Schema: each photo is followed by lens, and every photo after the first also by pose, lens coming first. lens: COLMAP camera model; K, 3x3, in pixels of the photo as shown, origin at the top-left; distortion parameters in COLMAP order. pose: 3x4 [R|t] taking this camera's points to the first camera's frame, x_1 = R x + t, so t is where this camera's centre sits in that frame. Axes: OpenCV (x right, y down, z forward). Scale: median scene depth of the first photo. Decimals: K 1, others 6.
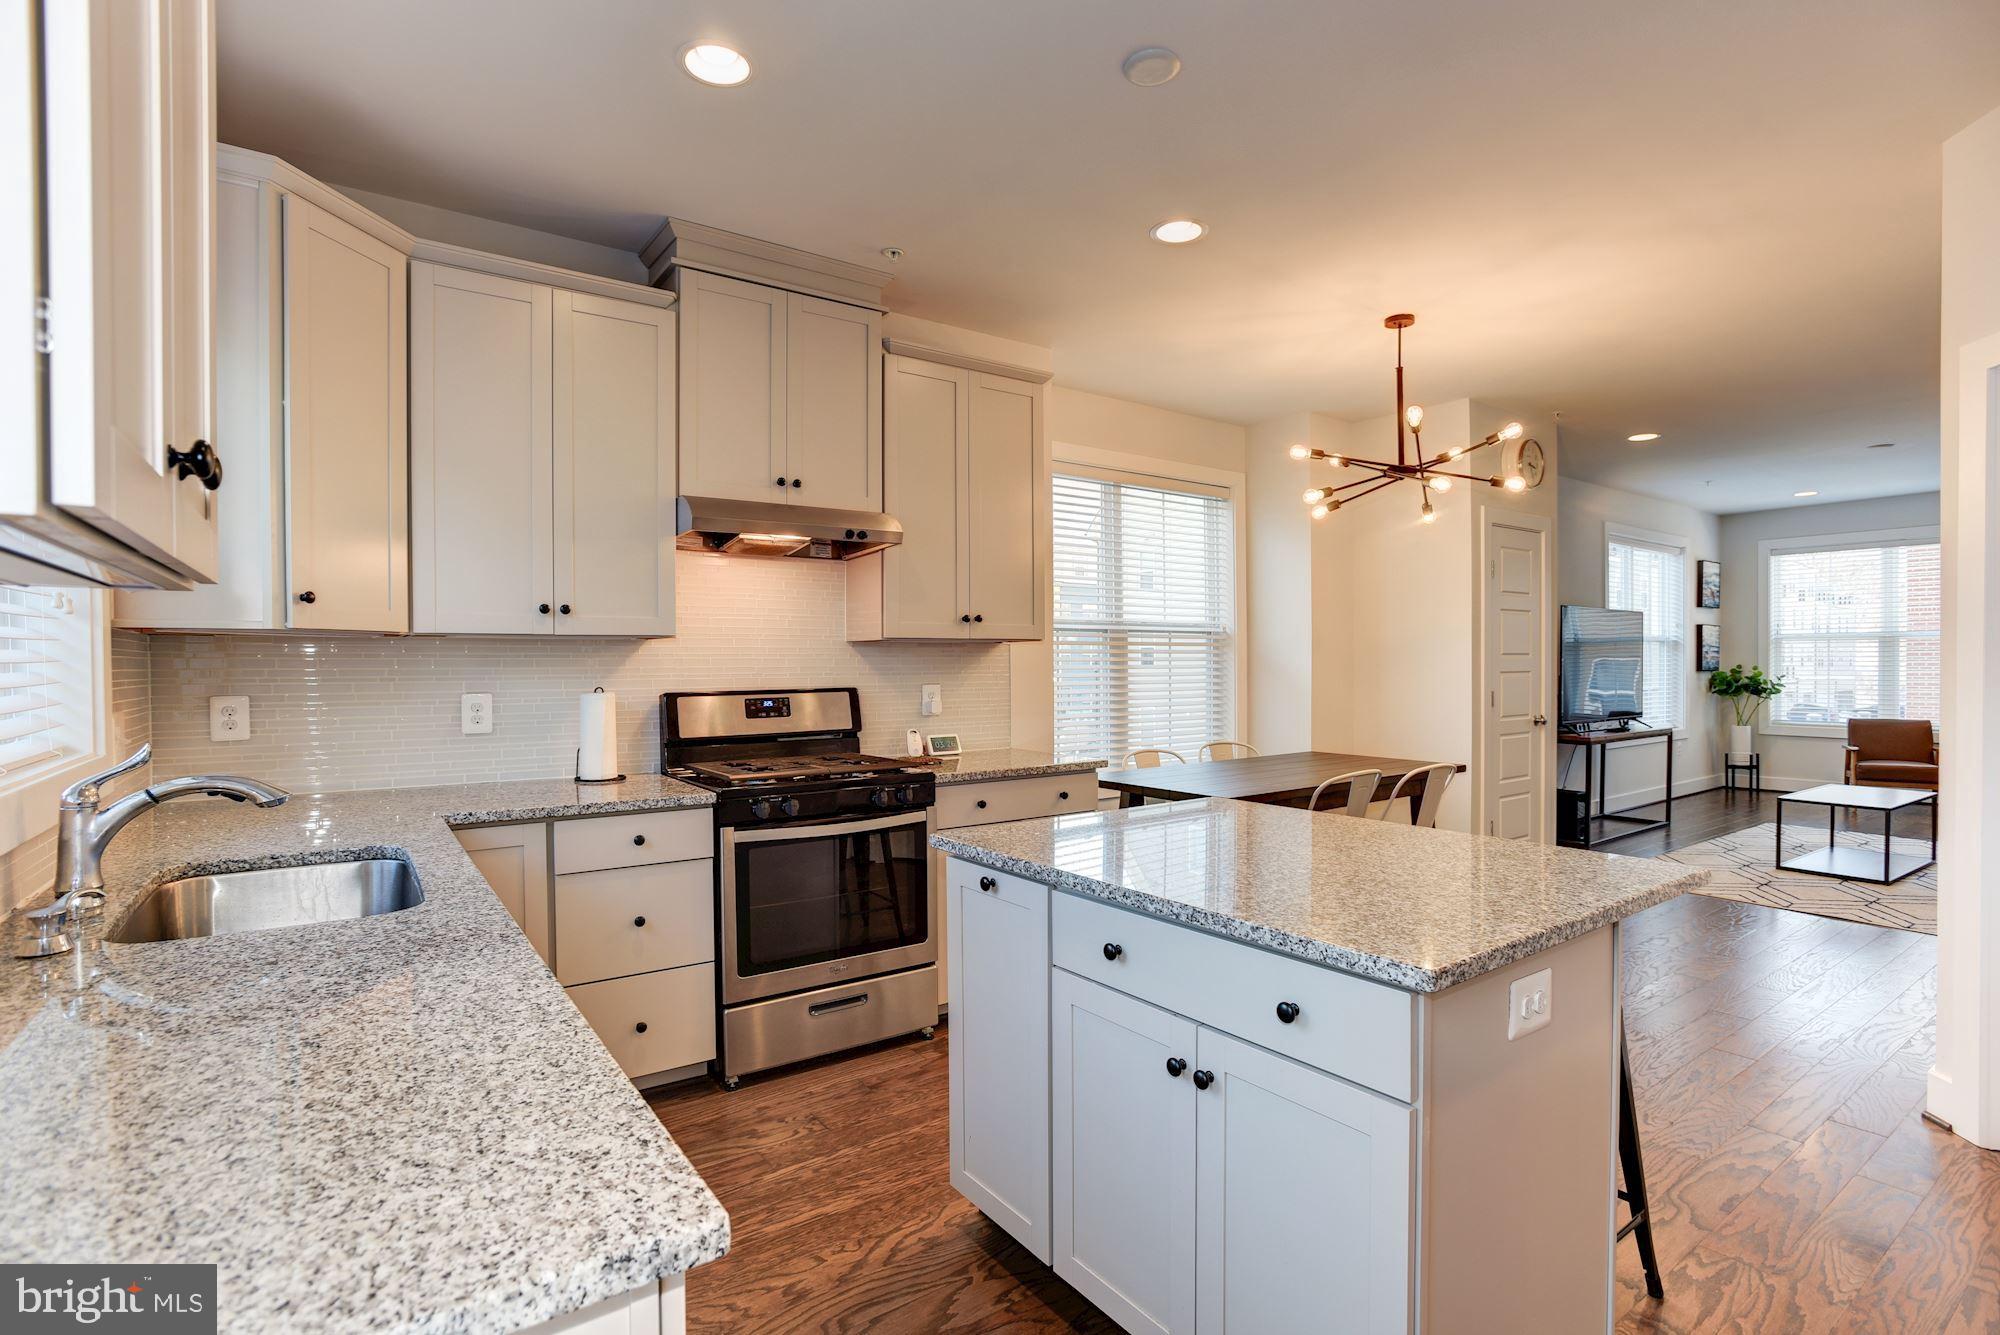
lens RADIAL K [[954.6, 0, 996.8], [0, 954.6, 668.2], [0, 0, 1]] dist [-0.038388, 0.013308]
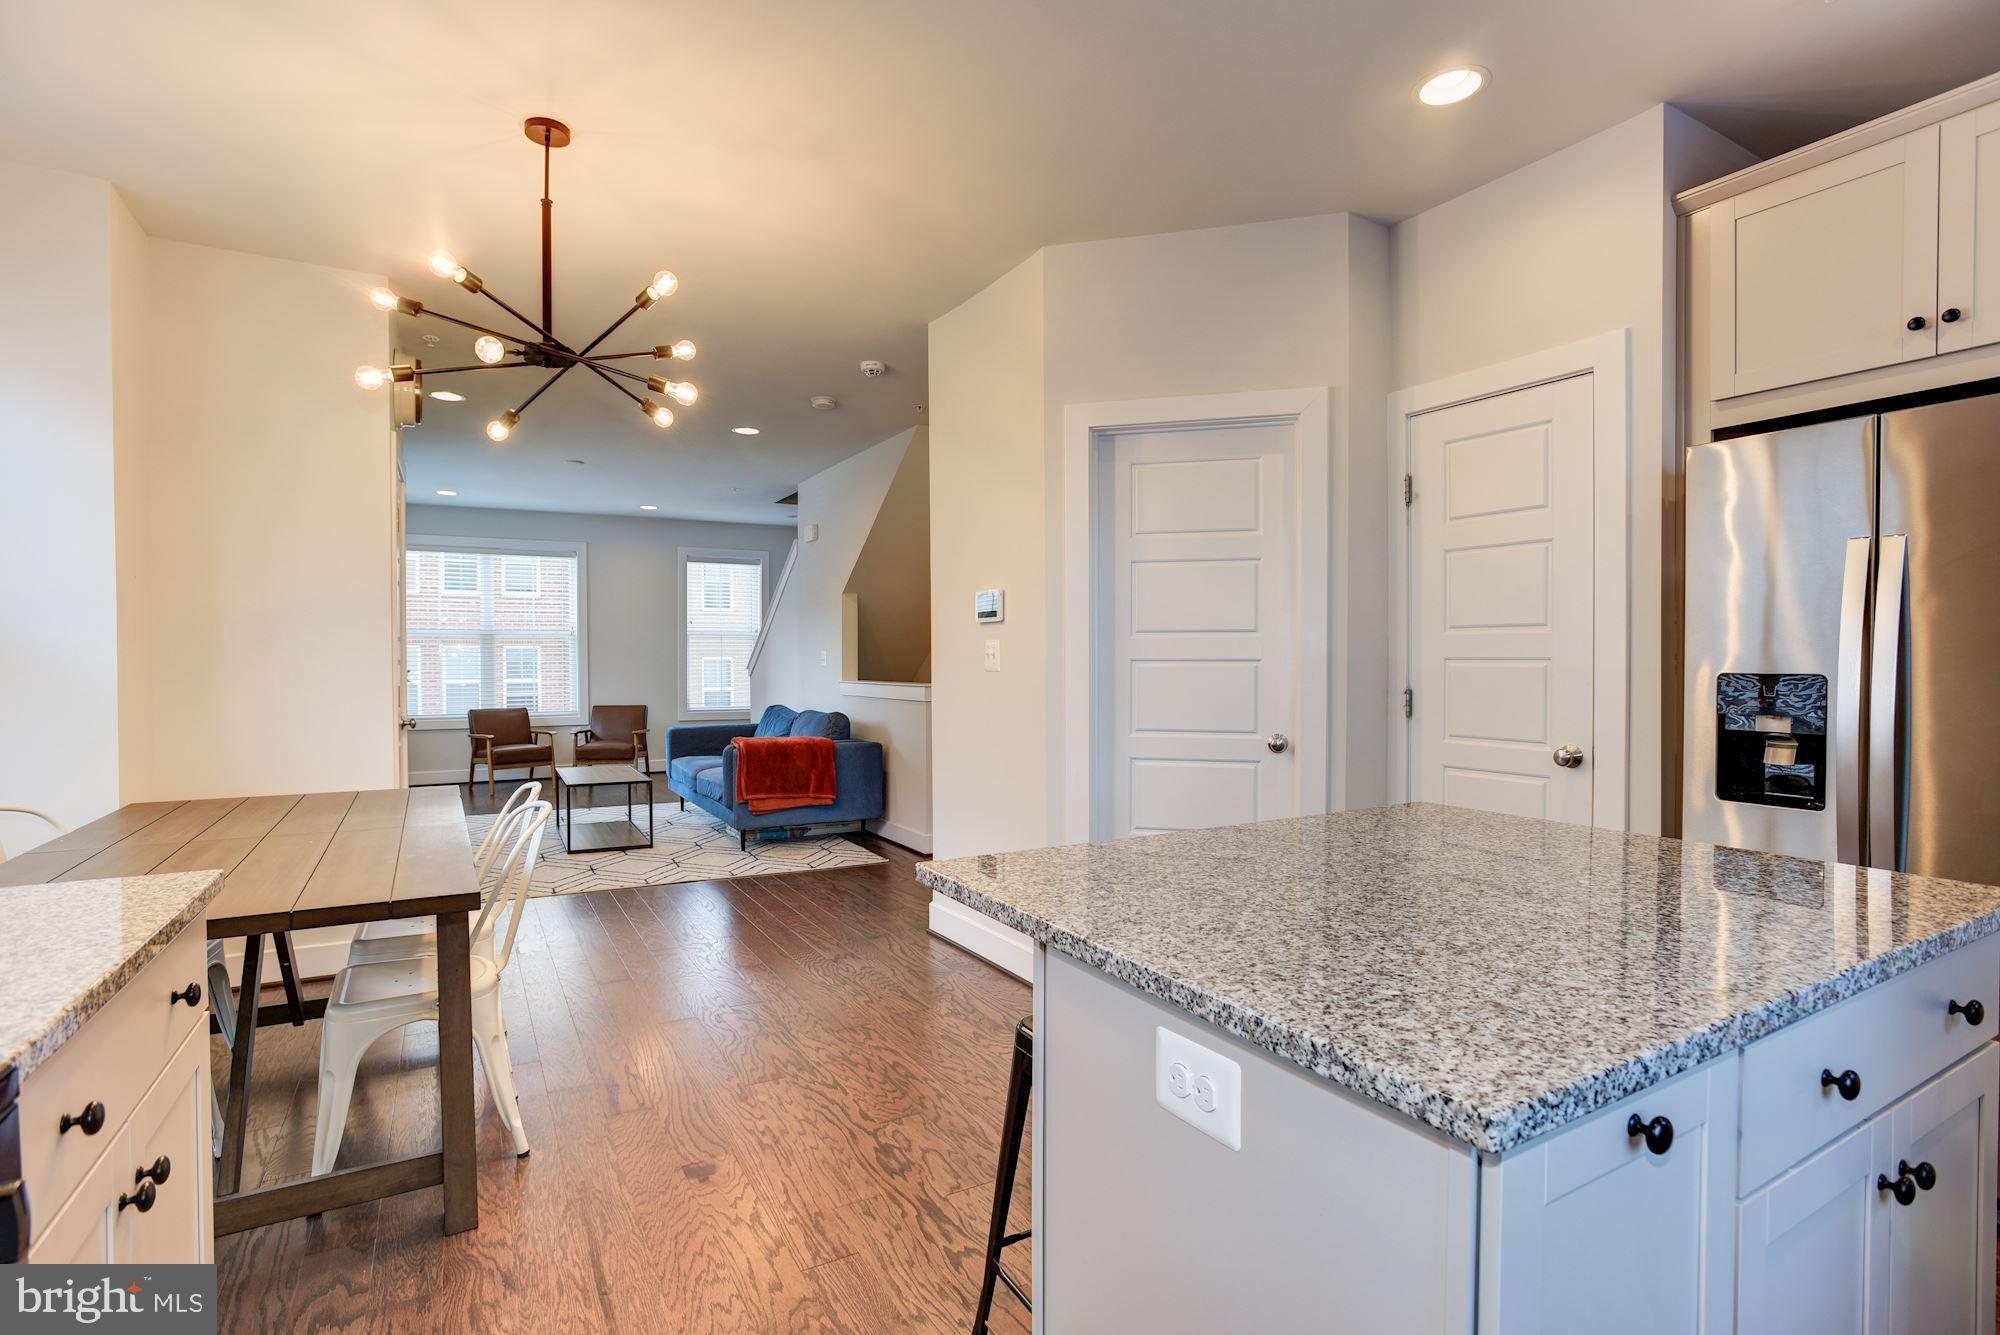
lens RADIAL K [[954.6, 0, 986.5], [0, 954.6, 669.8], [0, 0, 1]] dist [-0.038388, 0.013308]
pose [[0.095836, -0.009507, 0.995352, -0.241726], [0.013312, 0.999877, 0.008268, 0.018302], [-0.995308, 0.012458, 0.095951, 0.709801]]
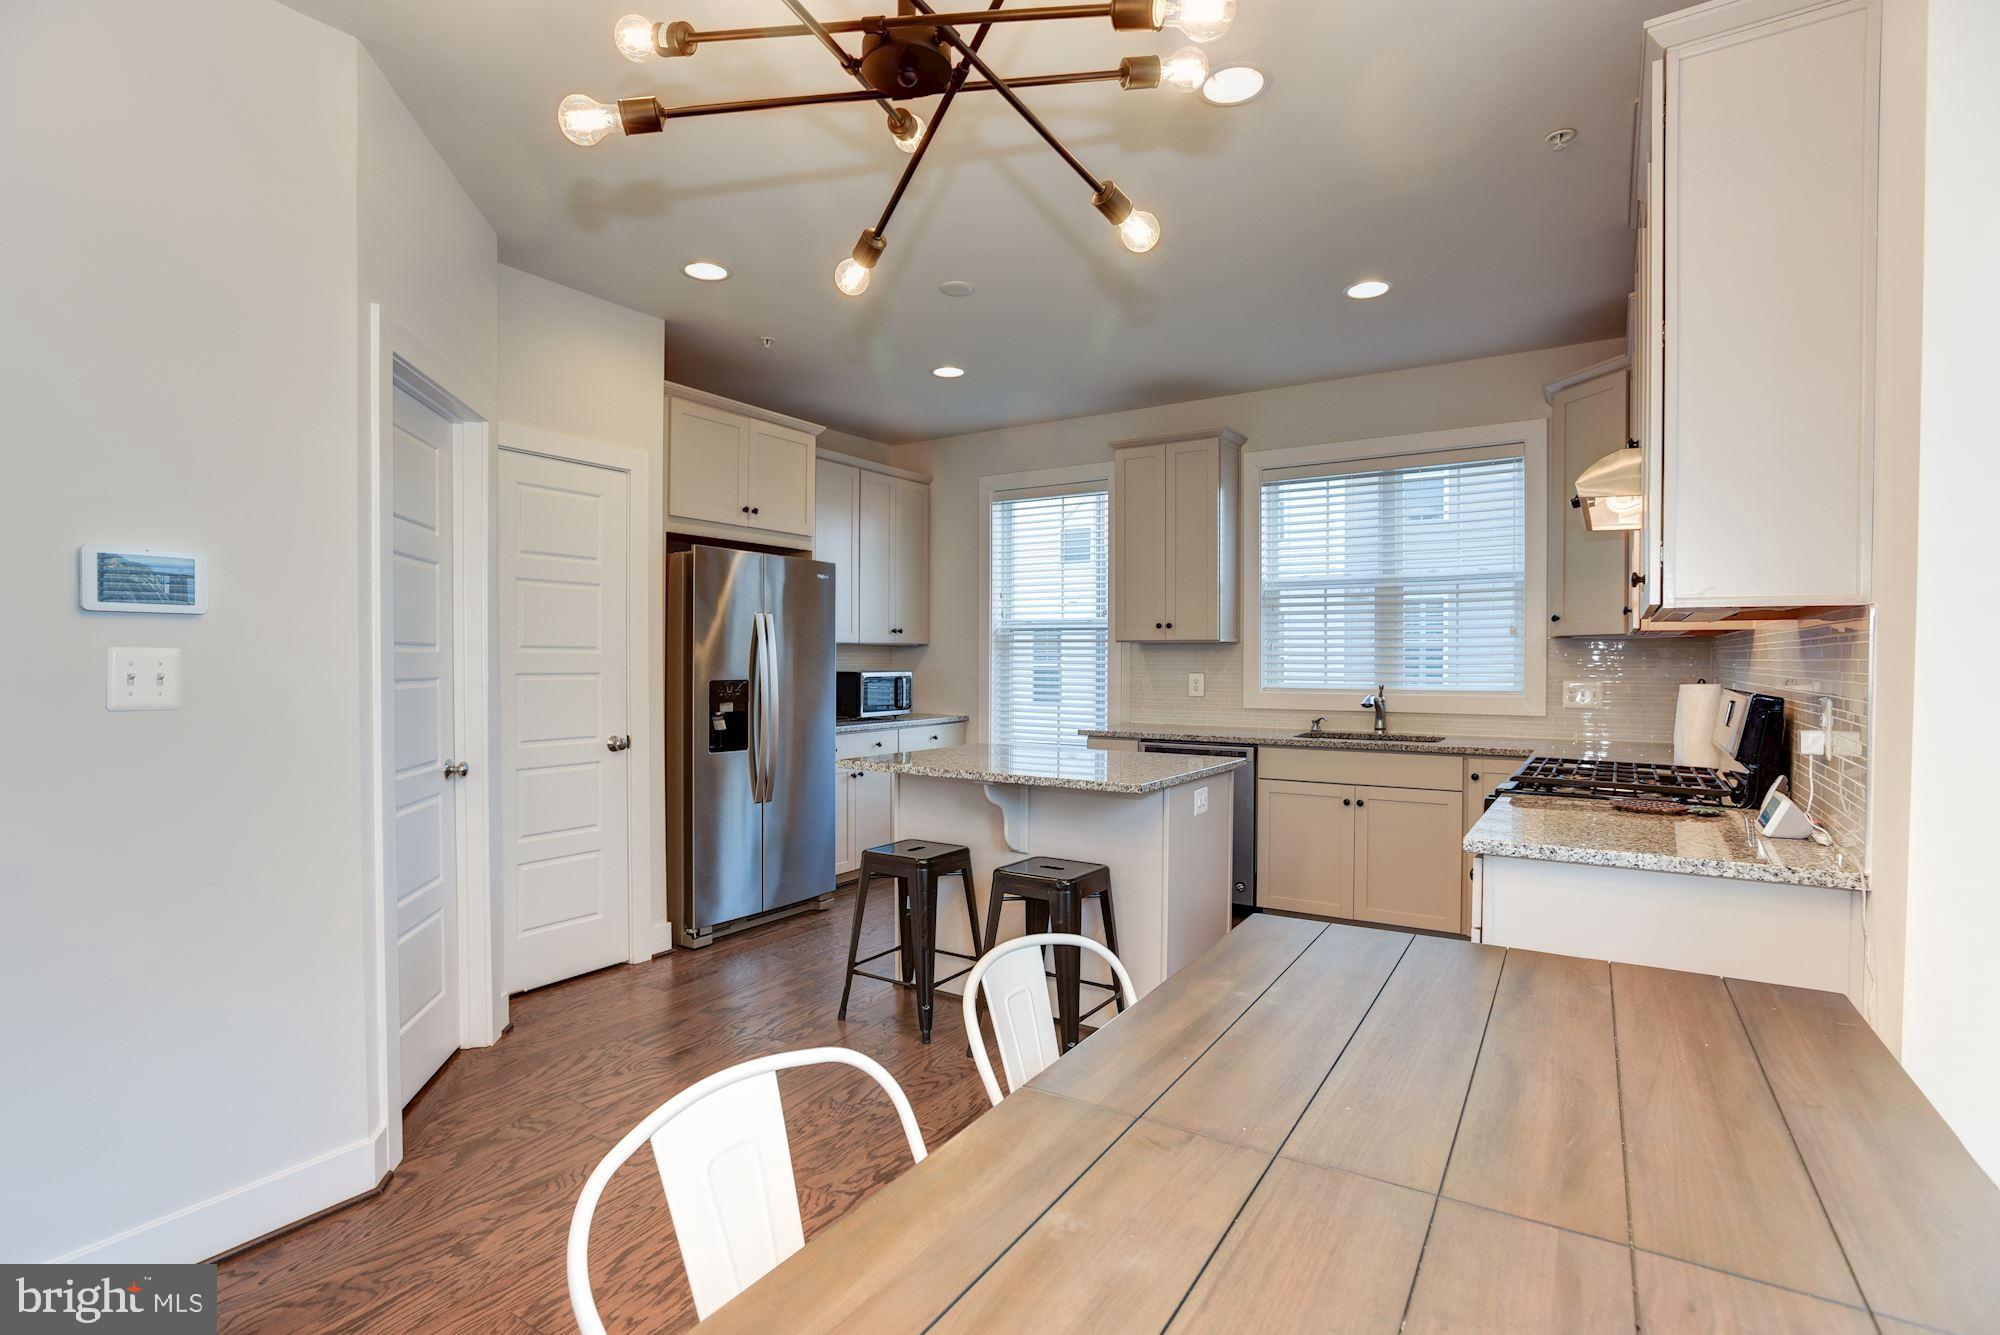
lens RADIAL K [[954.6, 0, 998.4], [0, 954.6, 666.8], [0, 0, 1]] dist [-0.038388, 0.013308]
pose [[-0.928866, 0.002501, -0.370408, 0.592232], [-0.004512, 0.999827, 0.018065, -0.007328], [0.370389, 0.018451, -0.928694, 1.493697]]
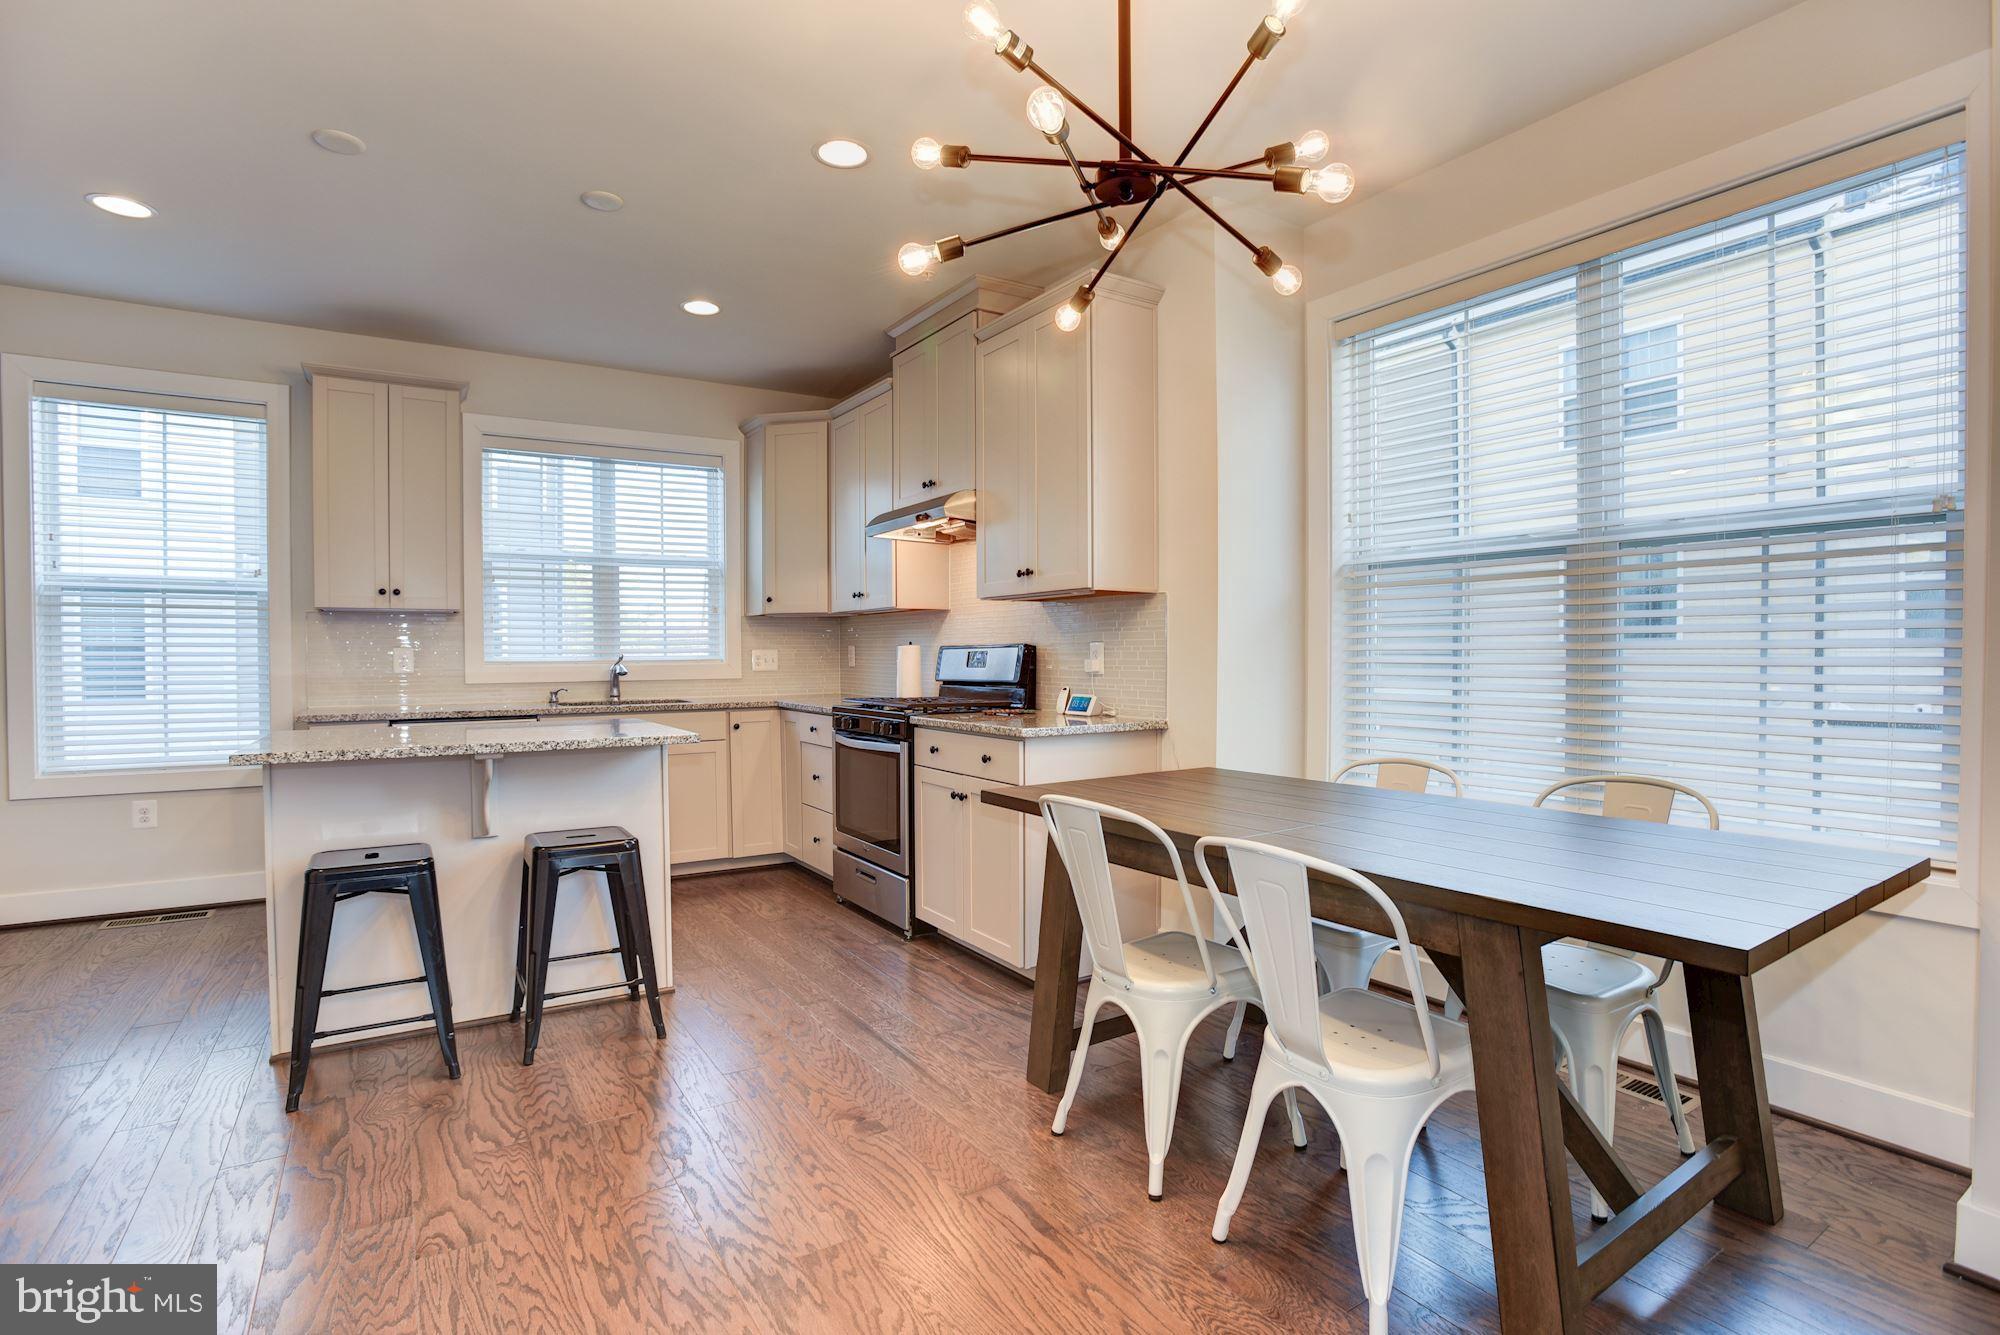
lens RADIAL K [[959.5, 0, 973.6], [0, 959.5, 666.7], [0, 0, 1]] dist [-0.017248, 0.002071]
pose [[-0.067307, 0.015515, -0.997612, 1.032304], [-0.004872, 0.999862, 0.015879, 0.031216], [0.997720, 0.005930, -0.067223, 1.090224]]
